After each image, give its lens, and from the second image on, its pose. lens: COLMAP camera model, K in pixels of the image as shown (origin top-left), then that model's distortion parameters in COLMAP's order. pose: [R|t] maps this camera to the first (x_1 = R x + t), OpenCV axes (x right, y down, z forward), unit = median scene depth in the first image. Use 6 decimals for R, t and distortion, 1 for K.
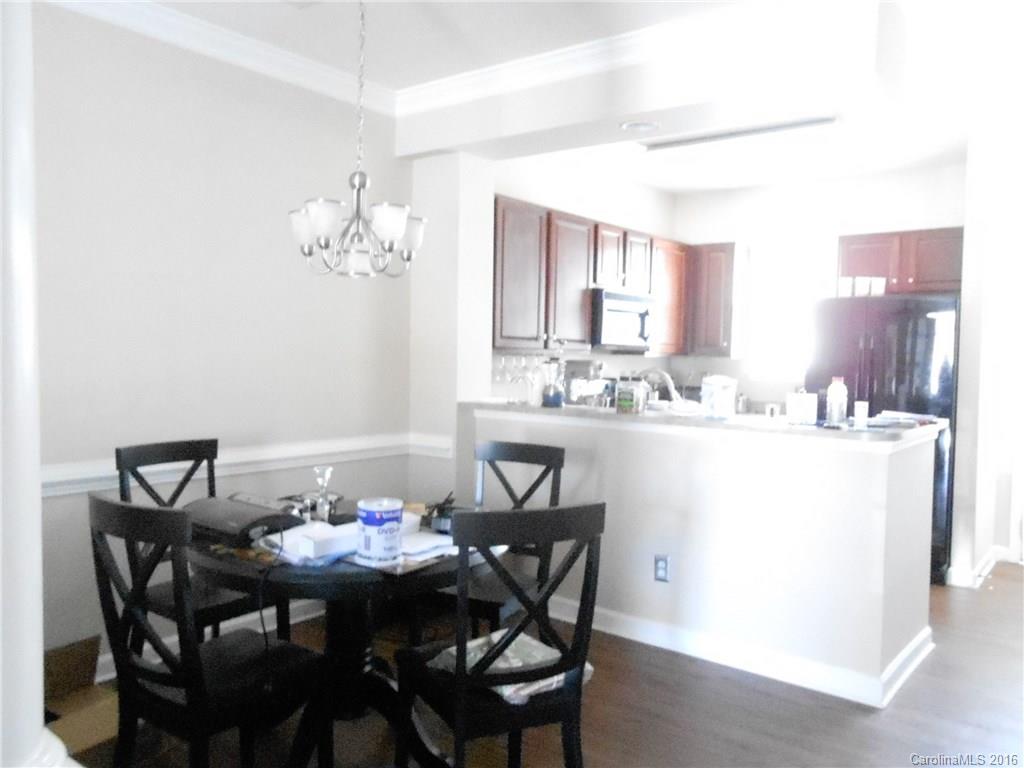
lens RADIAL K [[808.2, 0, 512.0], [0, 808.2, 384.0], [0, 0, 1]] dist [0.003103, -0.002404]
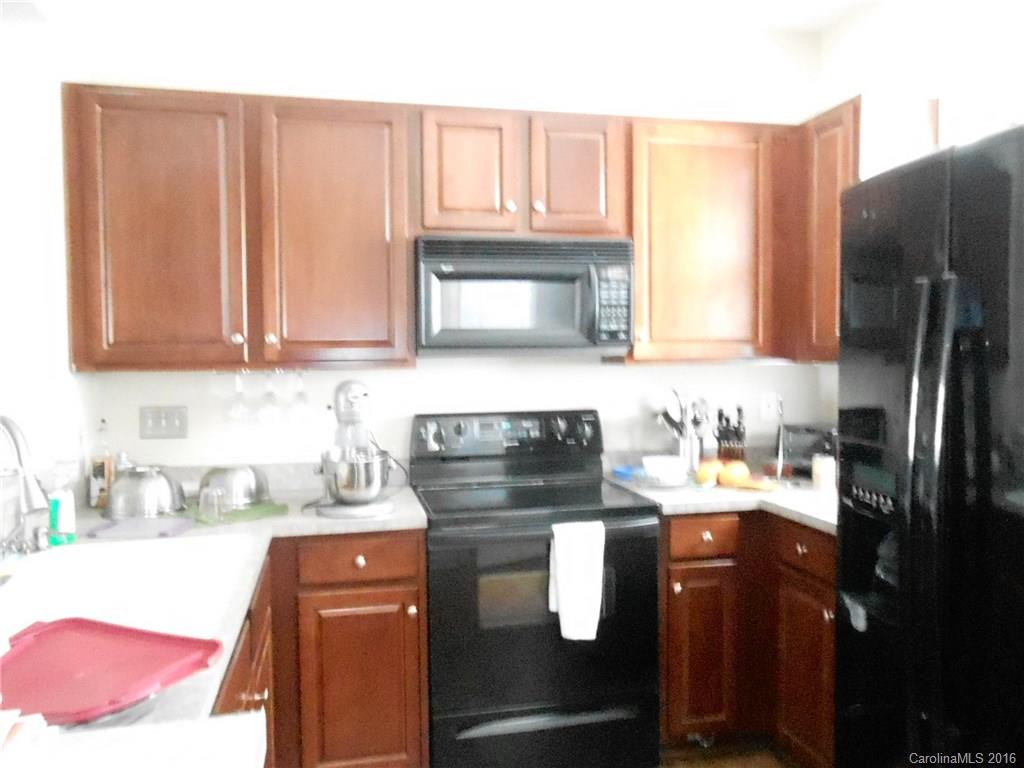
lens RADIAL K [[780.1, 0, 512.0], [0, 780.1, 384.0], [0, 0, 1]] dist [-0.002668, -0.001174]
pose [[0.785343, -0.005843, -0.619033, 0.386691], [-0.005290, 0.999856, -0.016149, -0.014532], [0.619038, 0.015957, 0.785199, 0.564832]]
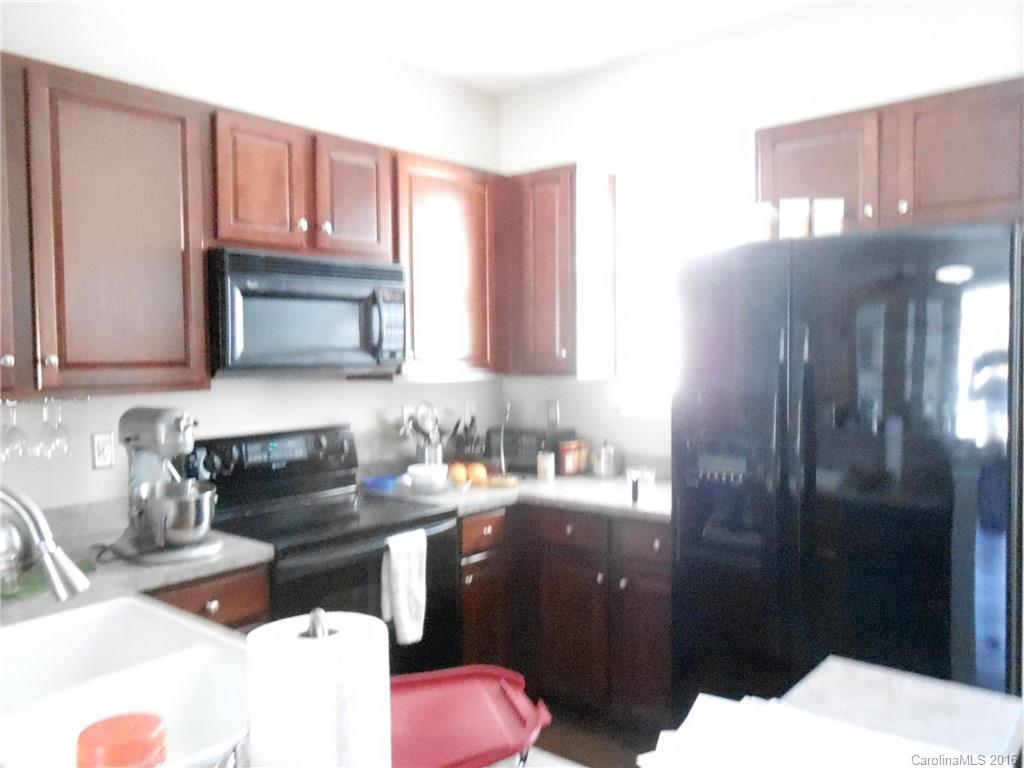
lens RADIAL K [[808.2, 0, 512.0], [0, 808.2, 384.0], [0, 0, 1]] dist [0.003103, -0.002404]
pose [[0.999477, -0.030604, -0.010442, 0.234961], [0.030507, 0.999491, -0.009320, -0.024938], [0.010722, 0.008997, 0.999902, 0.464002]]
